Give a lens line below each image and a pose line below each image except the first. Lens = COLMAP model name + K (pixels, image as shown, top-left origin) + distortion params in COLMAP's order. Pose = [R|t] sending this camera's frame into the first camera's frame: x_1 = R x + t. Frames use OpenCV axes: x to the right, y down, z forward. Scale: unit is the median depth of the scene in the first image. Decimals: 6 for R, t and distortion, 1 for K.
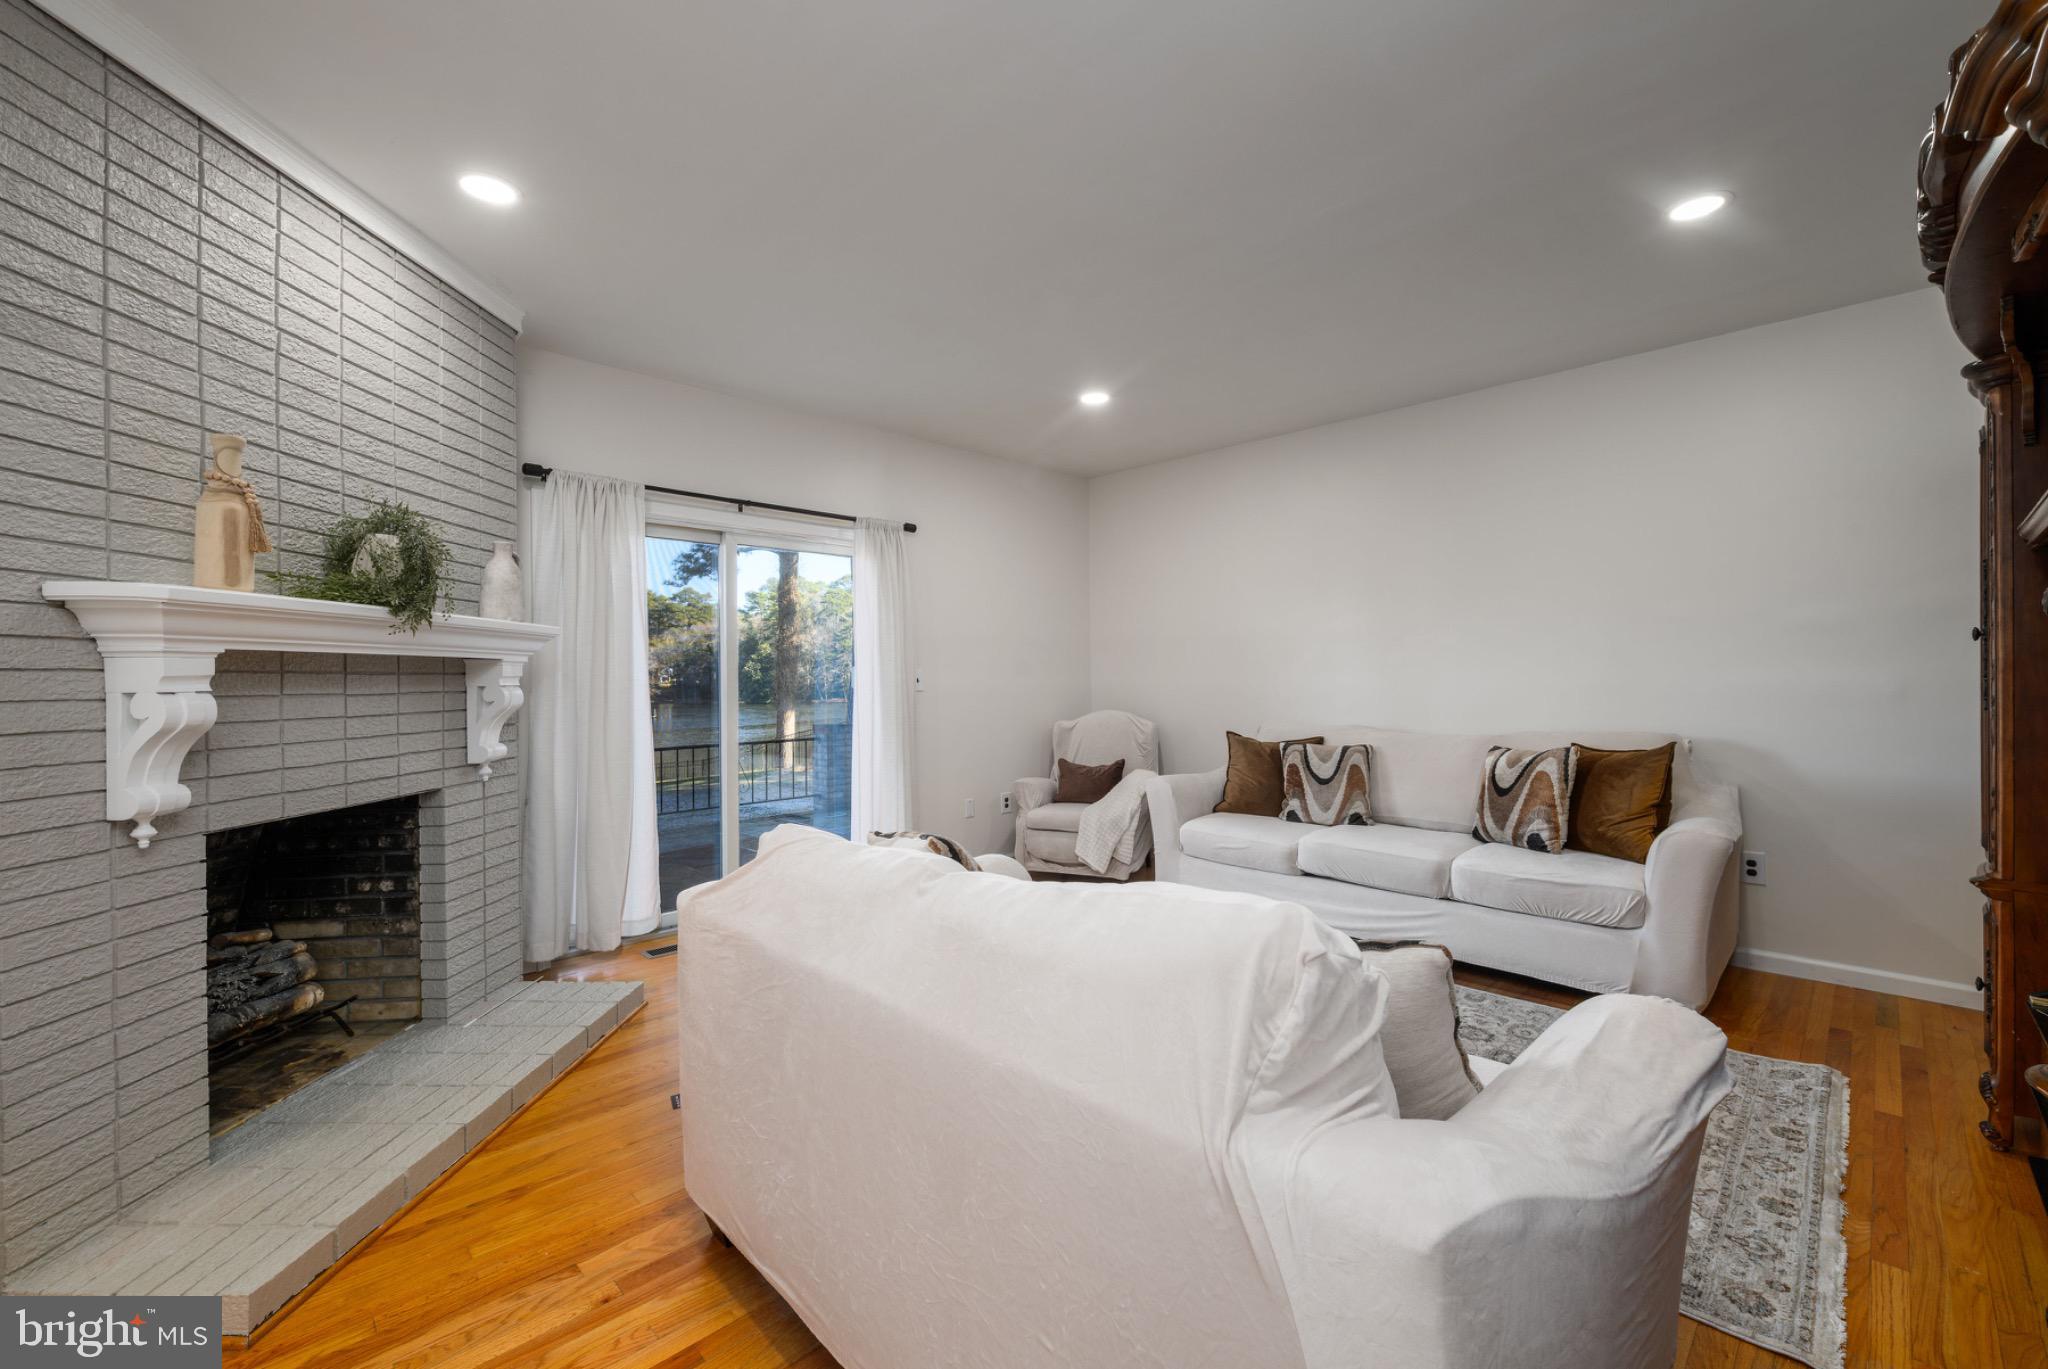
lens RADIAL K [[845.1, 0, 1024.4], [0, 845.1, 678.2], [0, 0, 1]] dist [0.000628, 0.000030]
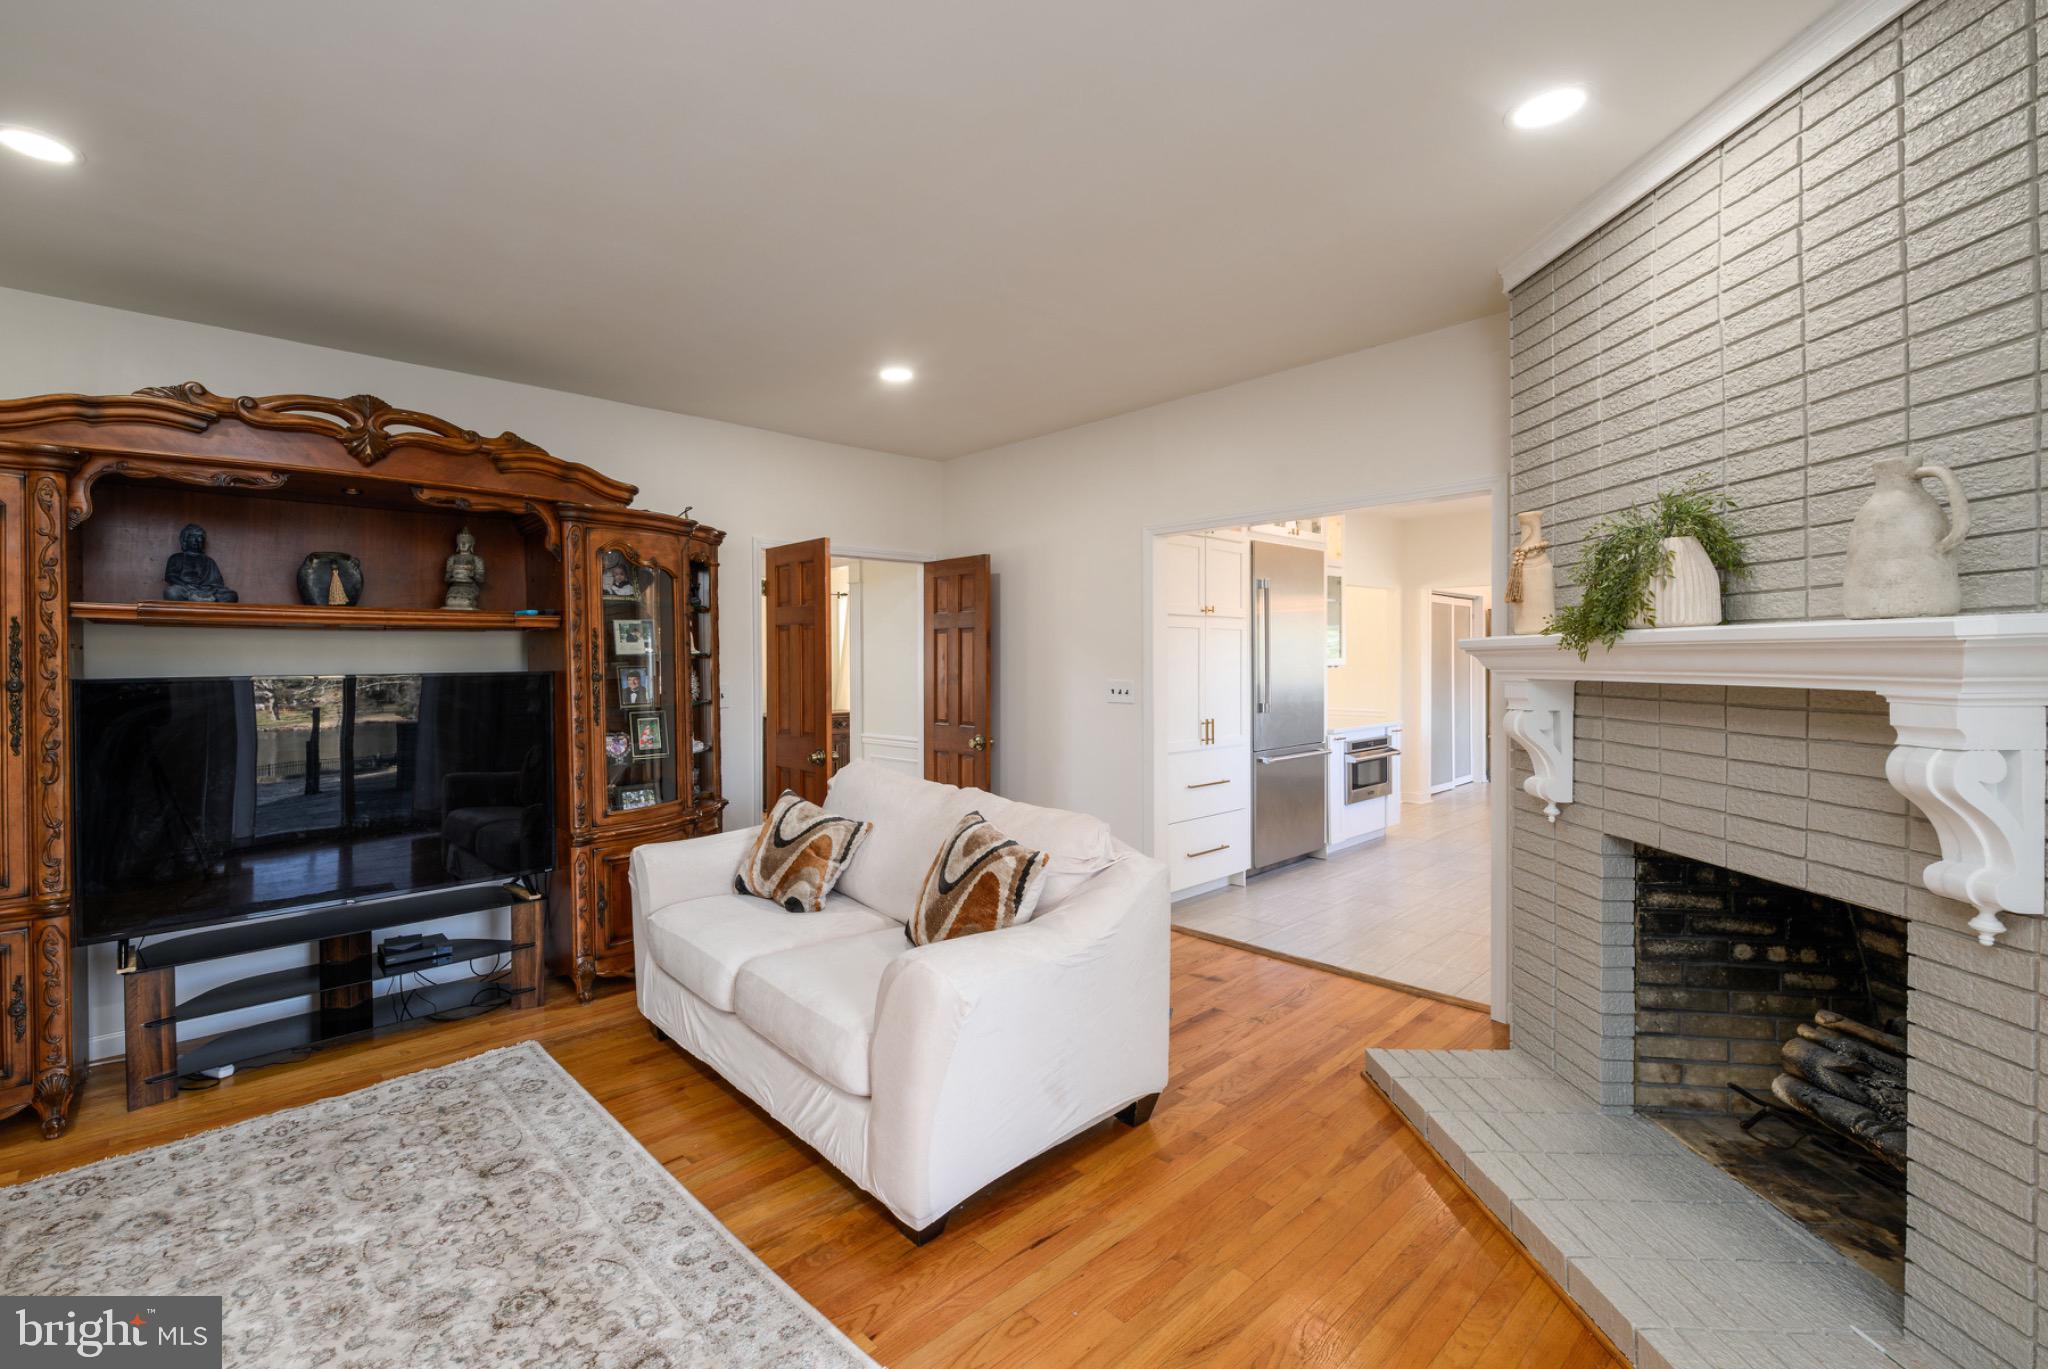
lens RADIAL K [[845.1, 0, 1023.8], [0, 845.1, 676.2], [0, 0, 1]] dist [0.000628, 0.000030]
pose [[-0.998218, -0.009687, -0.058886, -0.090324], [-0.010435, 0.999869, 0.012404, -0.036434], [0.058758, 0.012996, -0.998188, 1.793345]]
